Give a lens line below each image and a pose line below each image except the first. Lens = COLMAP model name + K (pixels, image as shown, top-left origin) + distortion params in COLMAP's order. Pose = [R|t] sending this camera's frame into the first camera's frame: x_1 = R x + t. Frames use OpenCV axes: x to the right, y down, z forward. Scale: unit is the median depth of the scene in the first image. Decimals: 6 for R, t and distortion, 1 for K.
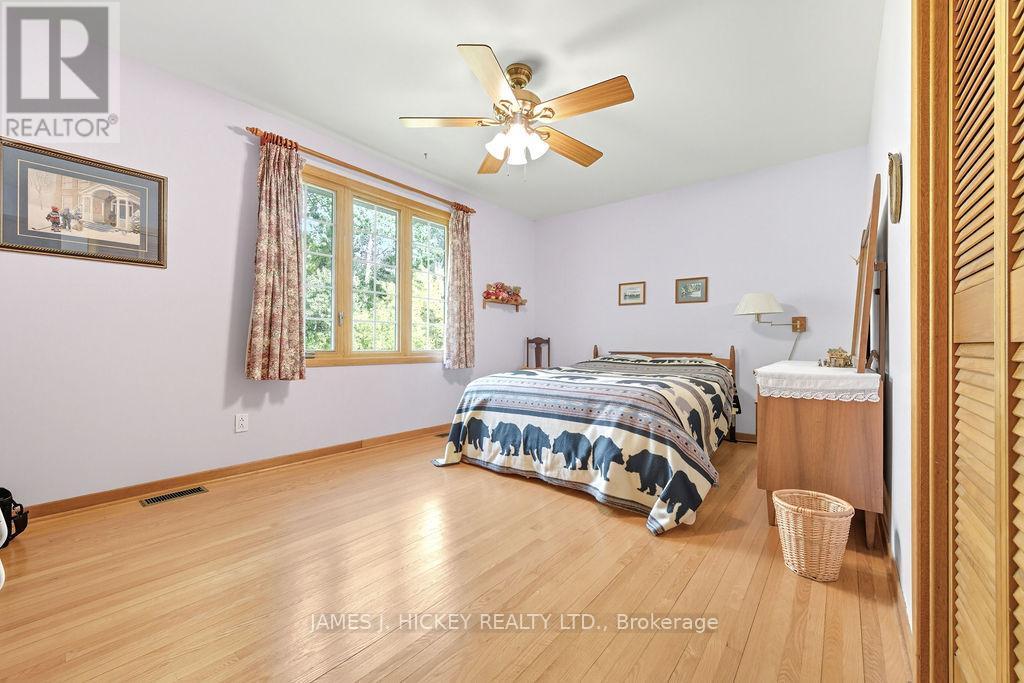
lens RADIAL K [[408.1, 0, 516.0], [0, 408.1, 340.4], [0, 0, 1]] dist [0.003533, 0.000007]
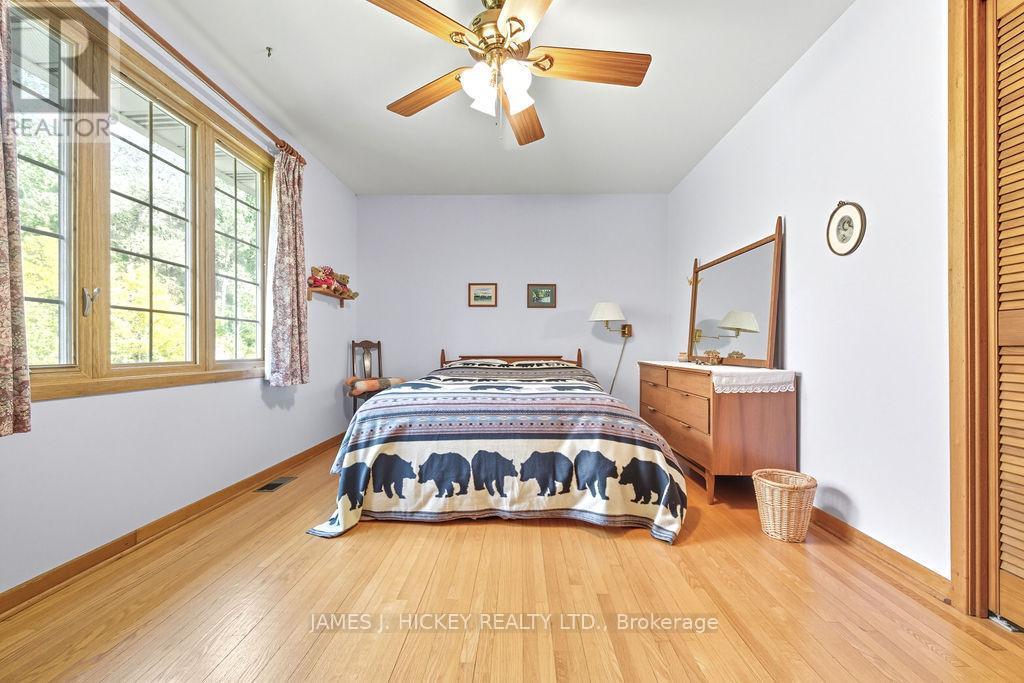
lens RADIAL K [[408.1, 0, 514.6], [0, 408.1, 346.1], [0, 0, 1]] dist [0.003533, 0.000007]
pose [[0.786576, -0.004162, 0.617479, -0.371638], [0.001038, 0.999985, 0.005418, -0.000357], [-0.617492, -0.003621, 0.786569, 0.315275]]
